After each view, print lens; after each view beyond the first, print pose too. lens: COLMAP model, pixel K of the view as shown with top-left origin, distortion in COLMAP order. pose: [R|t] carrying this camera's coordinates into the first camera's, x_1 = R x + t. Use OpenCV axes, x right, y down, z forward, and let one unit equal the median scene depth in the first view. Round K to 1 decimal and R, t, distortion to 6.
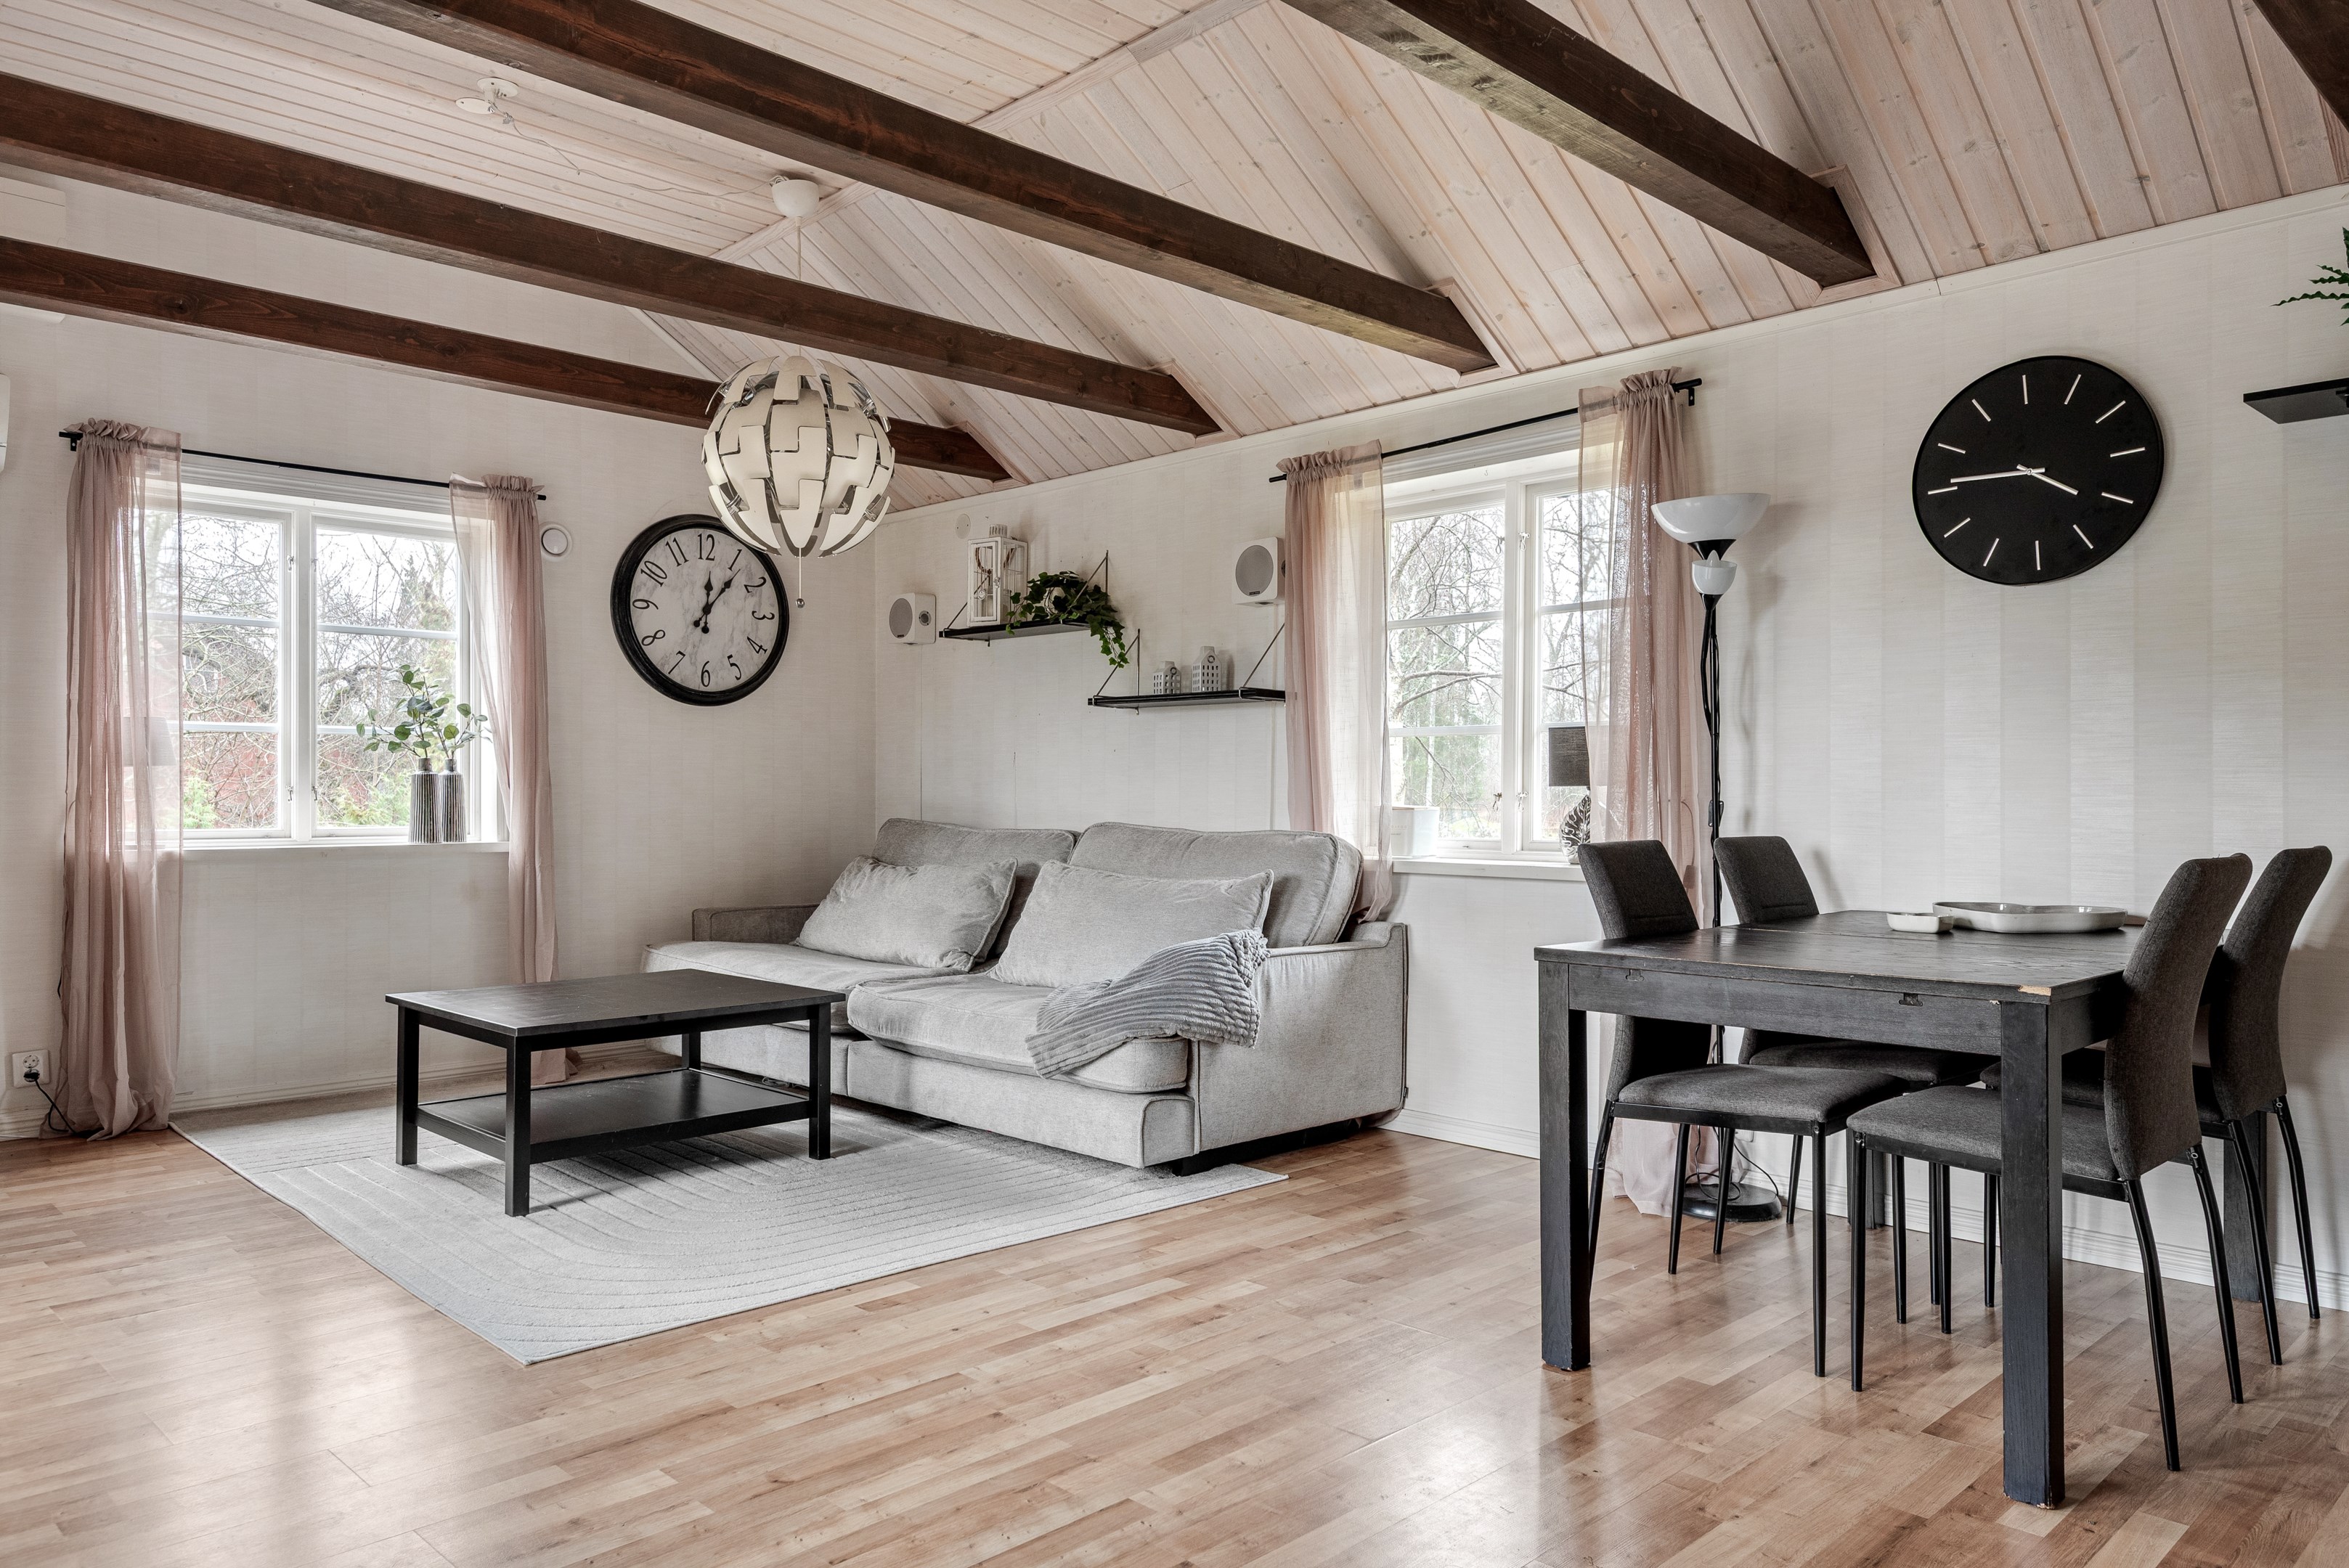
lens RADIAL K [[1554.1, 0, 1199.3], [0, 1554.1, 788.3], [0, 0, 1]] dist [0.035793, -0.027164]
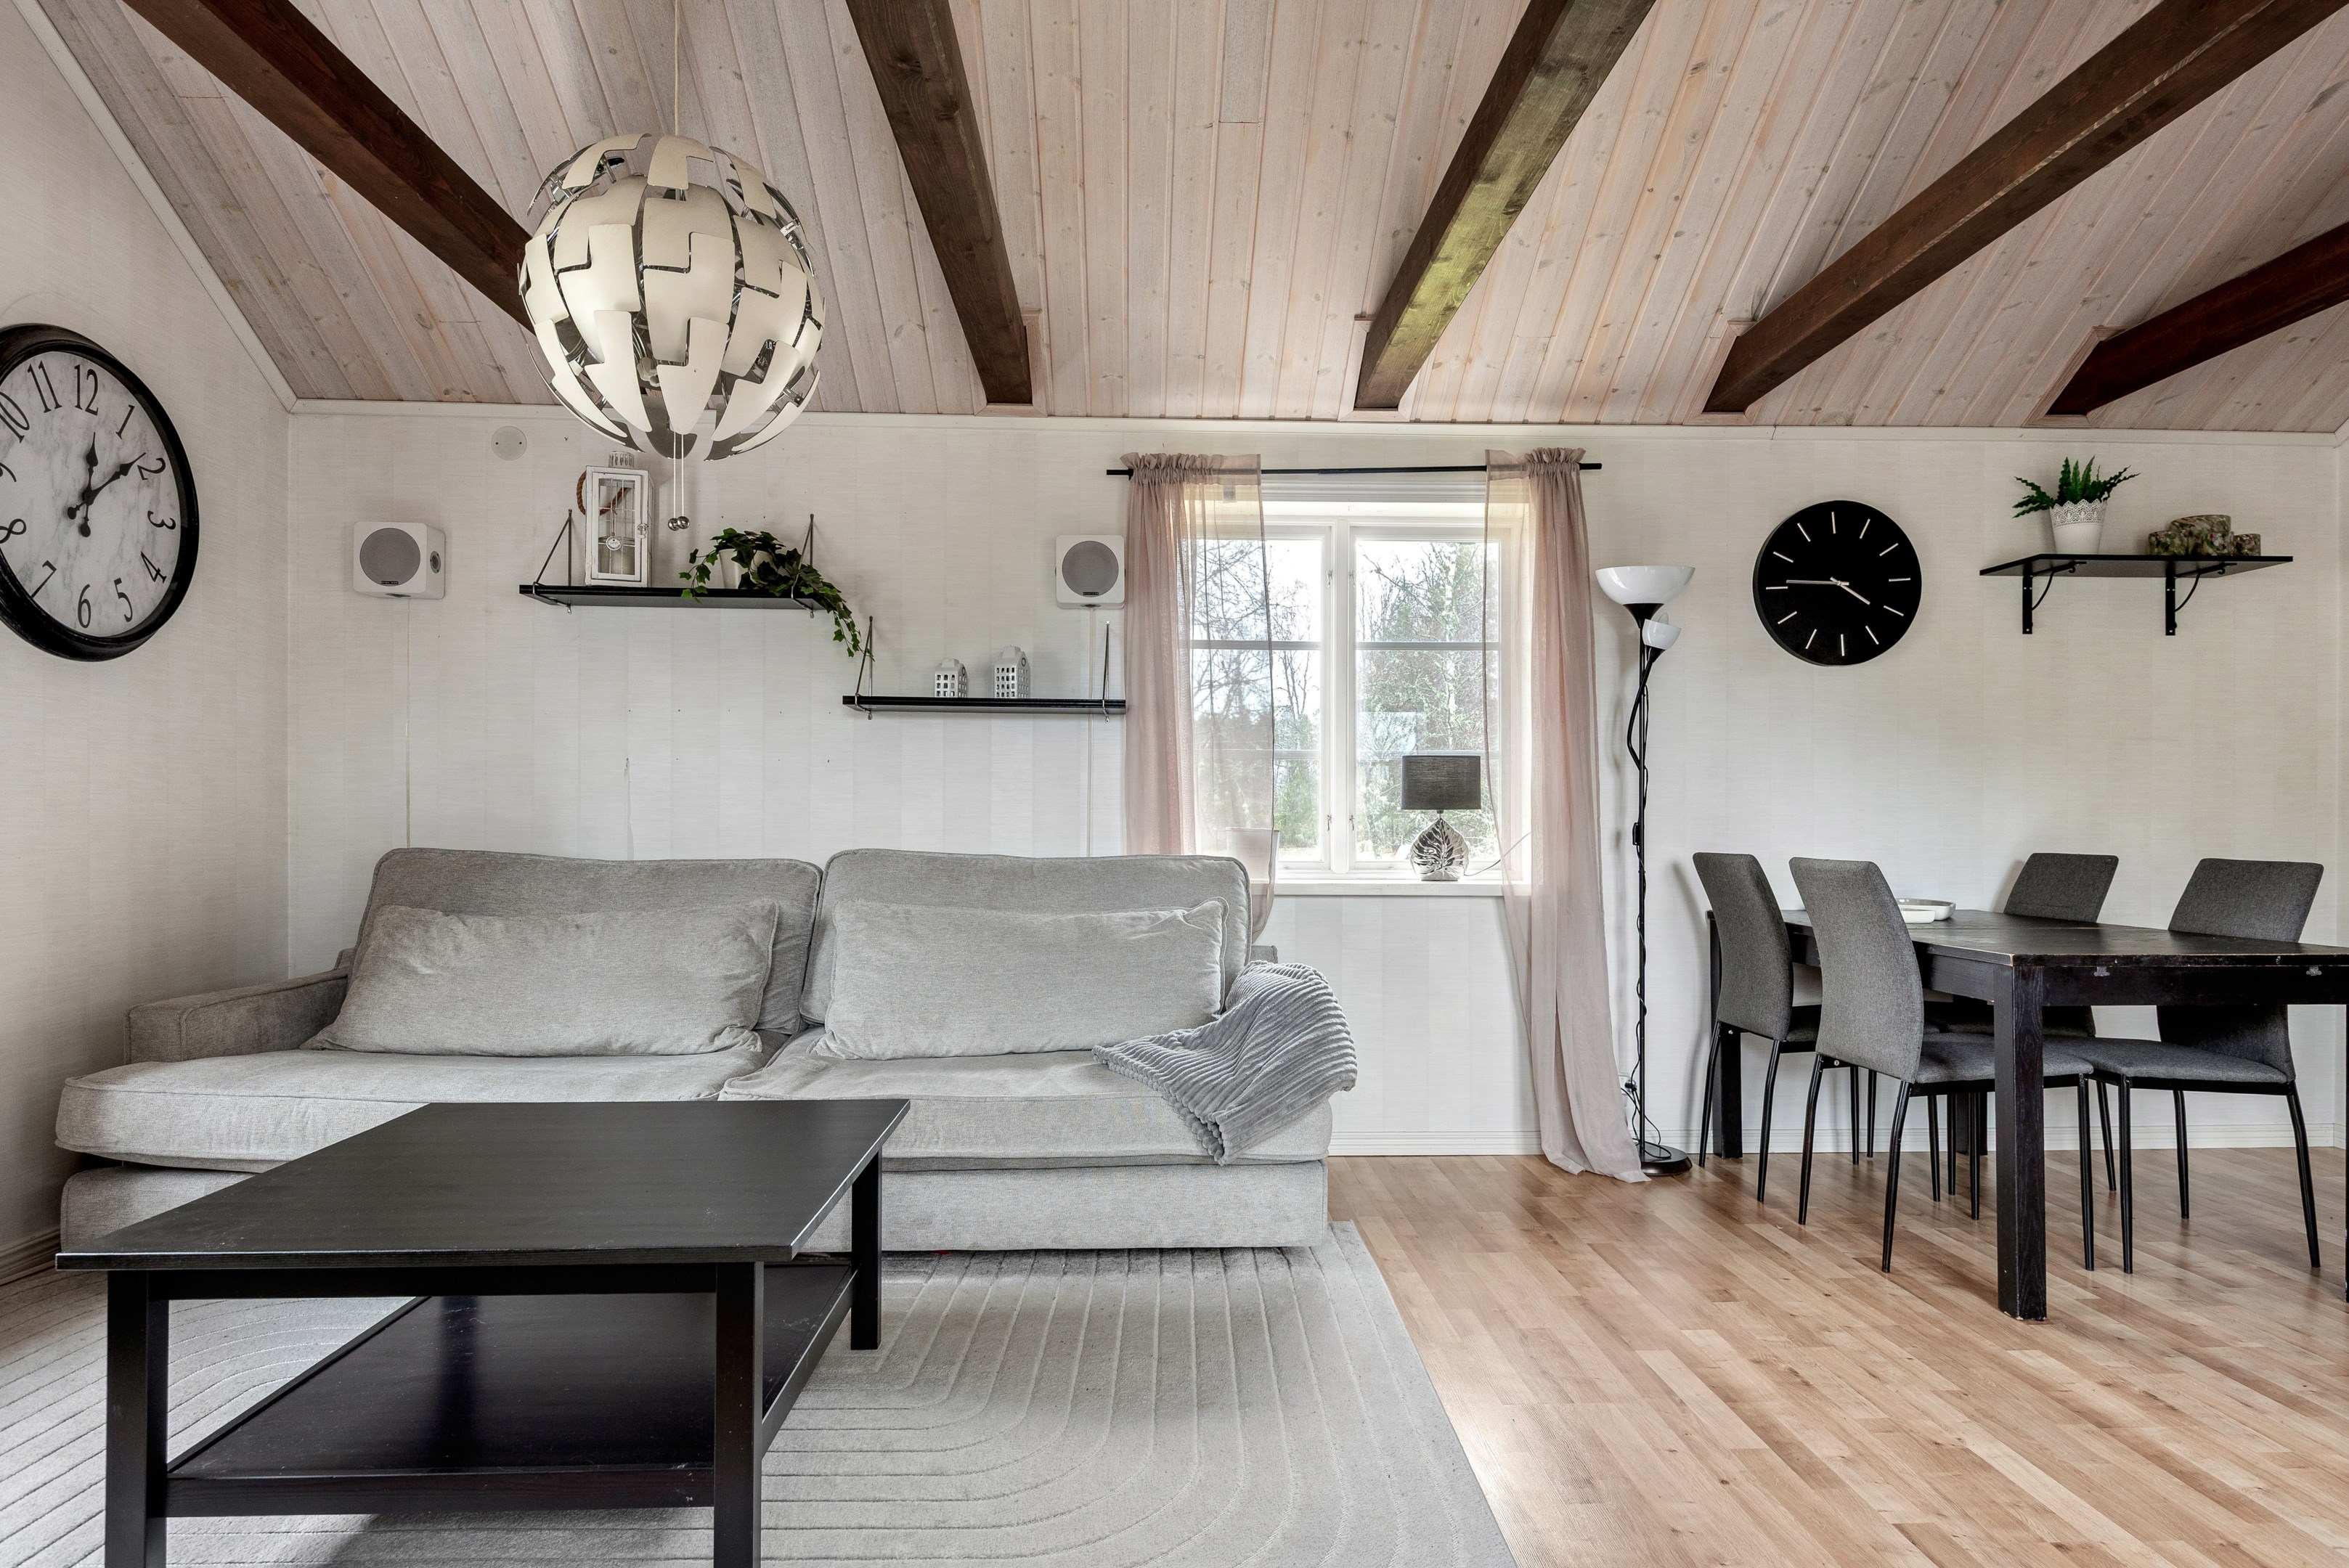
lens RADIAL K [[1338.1, 0, 1206.0], [0, 1338.1, 815.5], [0, 0, 1]] dist [0.021211, -0.013743]
pose [[0.677557, 0.004435, 0.735457, -0.524404], [-0.006343, 0.999980, -0.000187, 0.003599], [-0.735443, -0.004538, 0.677571, 0.450845]]
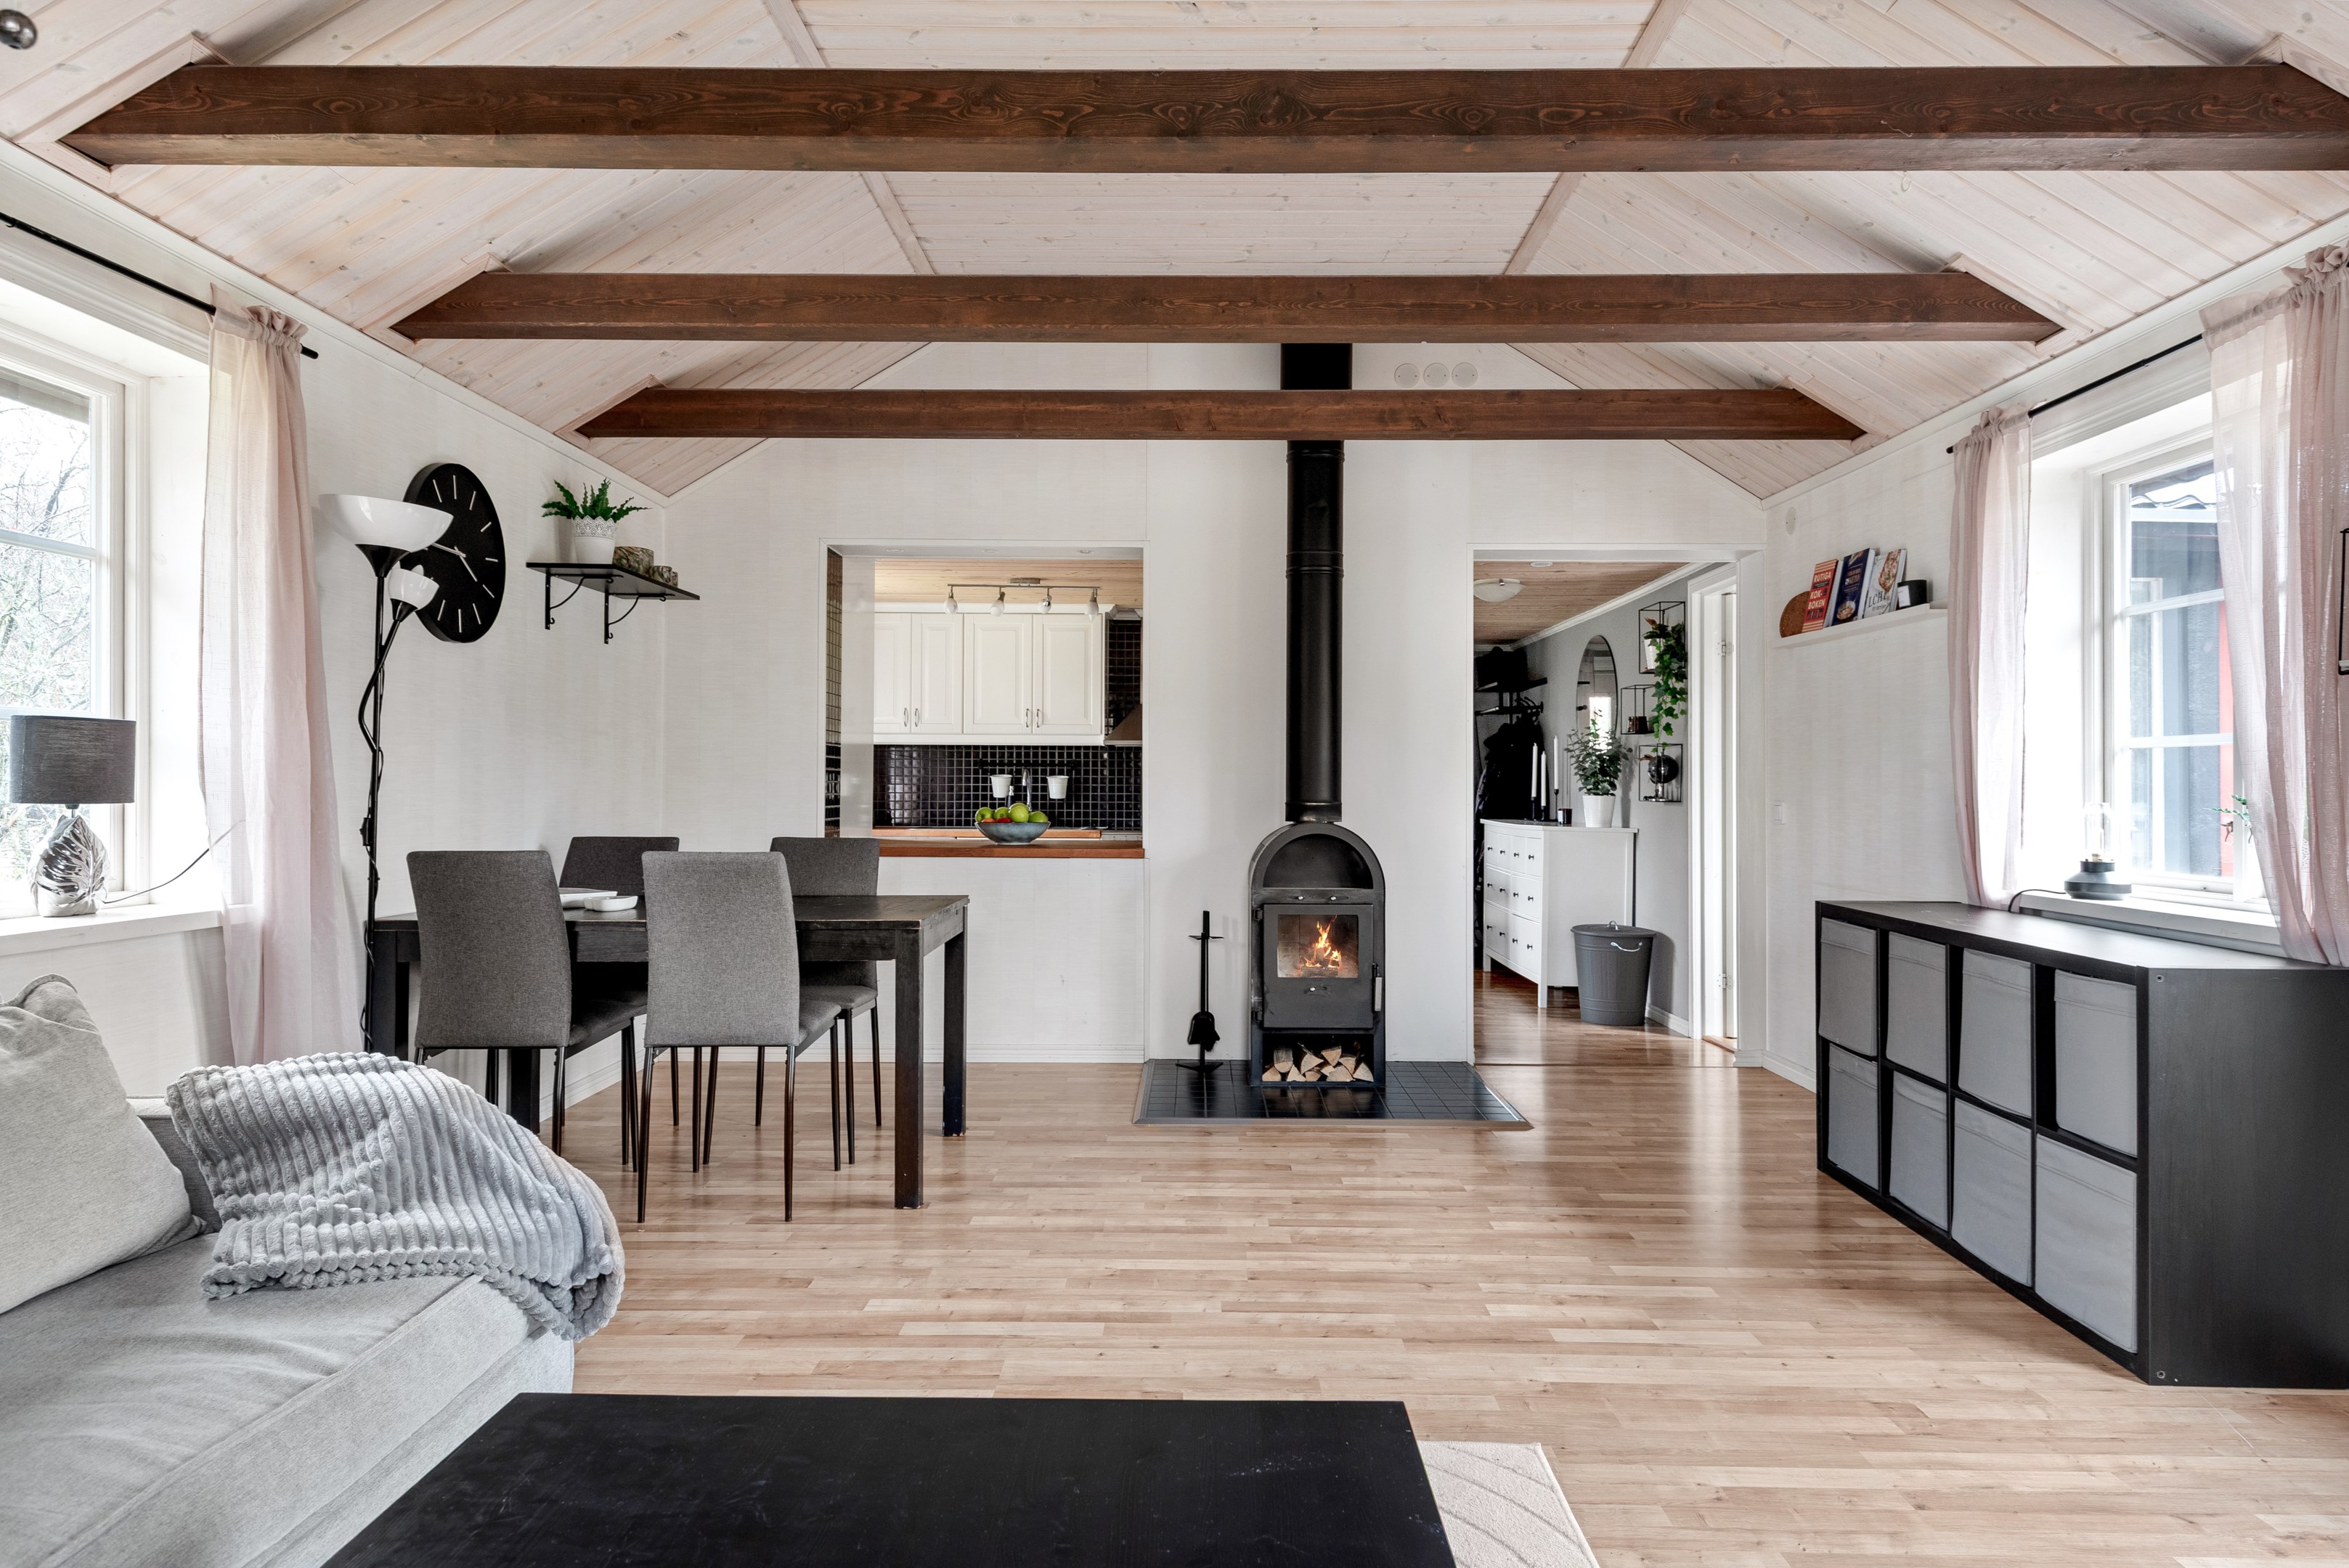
lens RADIAL K [[1424.9, 0, 1161.5], [0, 1424.9, 765.7], [0, 0, 1]] dist [0.006756, -0.001600]
pose [[-0.684331, 0.008077, 0.729127, -0.520709], [-0.008254, 0.999789, -0.018823, -0.009603], [-0.729125, -0.018899, -0.684120, 1.016879]]
